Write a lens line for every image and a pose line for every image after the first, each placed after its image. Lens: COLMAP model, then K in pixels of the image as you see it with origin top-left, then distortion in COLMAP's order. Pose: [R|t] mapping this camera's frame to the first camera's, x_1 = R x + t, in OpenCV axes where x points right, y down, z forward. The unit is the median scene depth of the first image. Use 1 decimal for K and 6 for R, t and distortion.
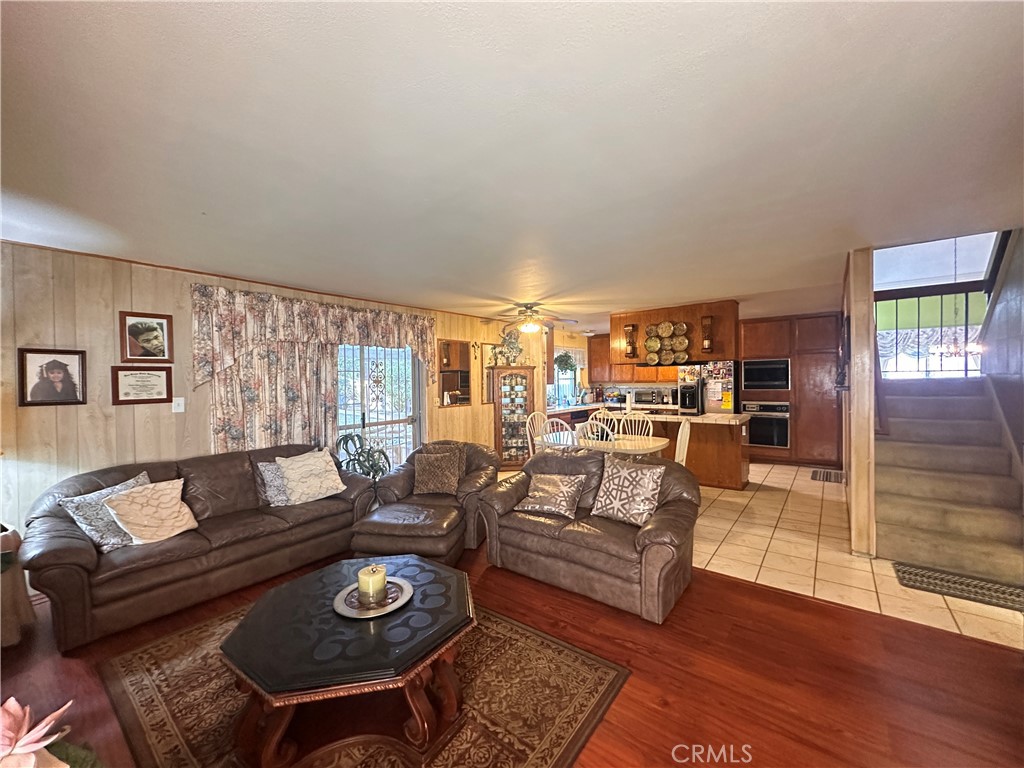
lens RADIAL K [[413.7, 0, 513.1], [0, 413.7, 385.3], [0, 0, 1]] dist [-0.004241, 0.000576]
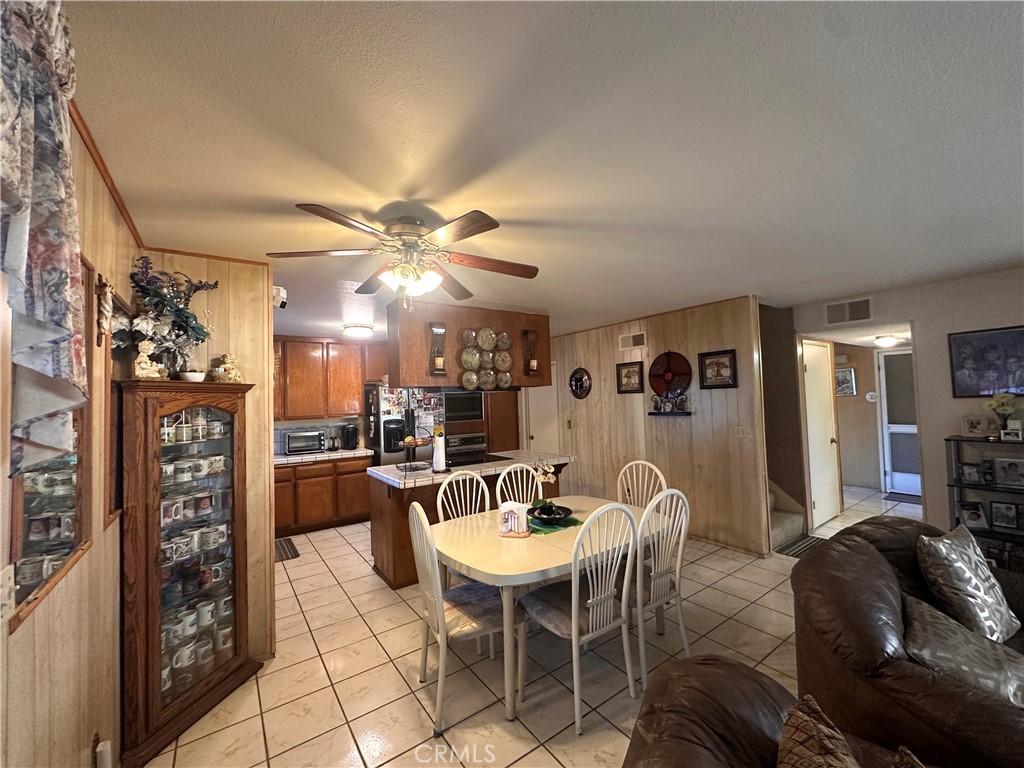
lens RADIAL K [[413.7, 0, 515.9], [0, 413.7, 384.9], [0, 0, 1]] dist [-0.004241, 0.000576]
pose [[0.265060, 0.038591, 0.963459, -0.255739], [0.037267, 0.998042, -0.050229, -0.019786], [-0.963511, 0.049219, 0.263103, 0.707598]]
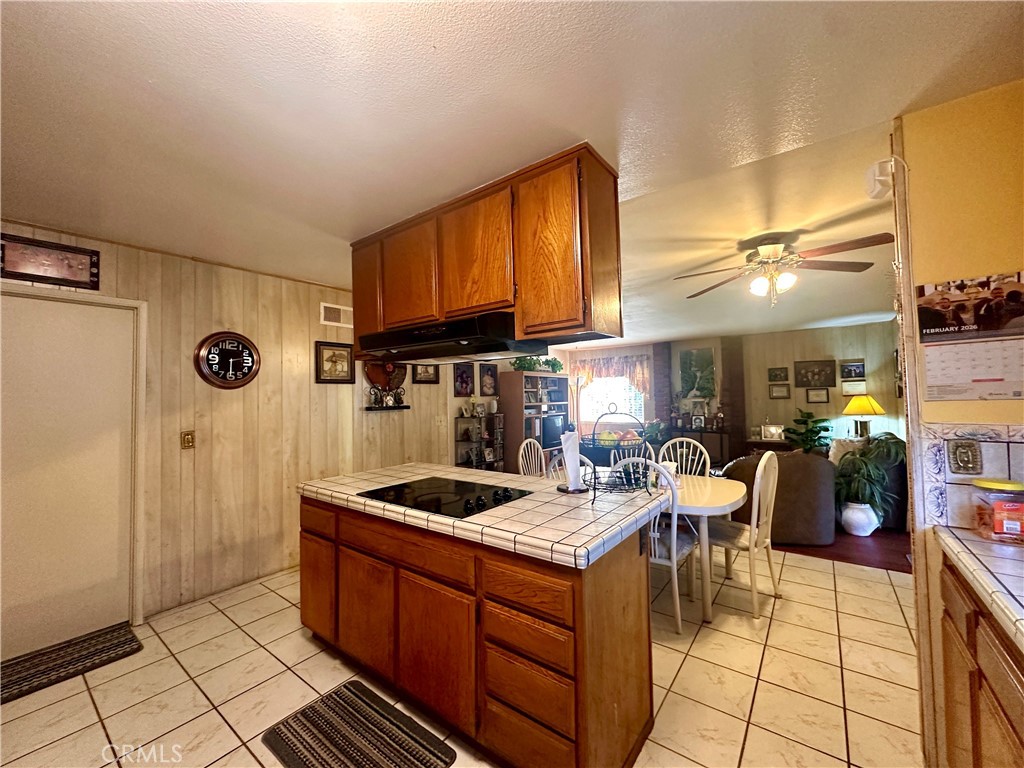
lens RADIAL K [[413.7, 0, 508.0], [0, 413.7, 383.3], [0, 0, 1]] dist [-0.004241, 0.000576]
pose [[-0.999430, 0.027786, -0.019151, 0.217257], [0.028140, 0.999433, -0.018469, -0.018409], [0.018627, -0.018997, -0.999646, 1.190622]]
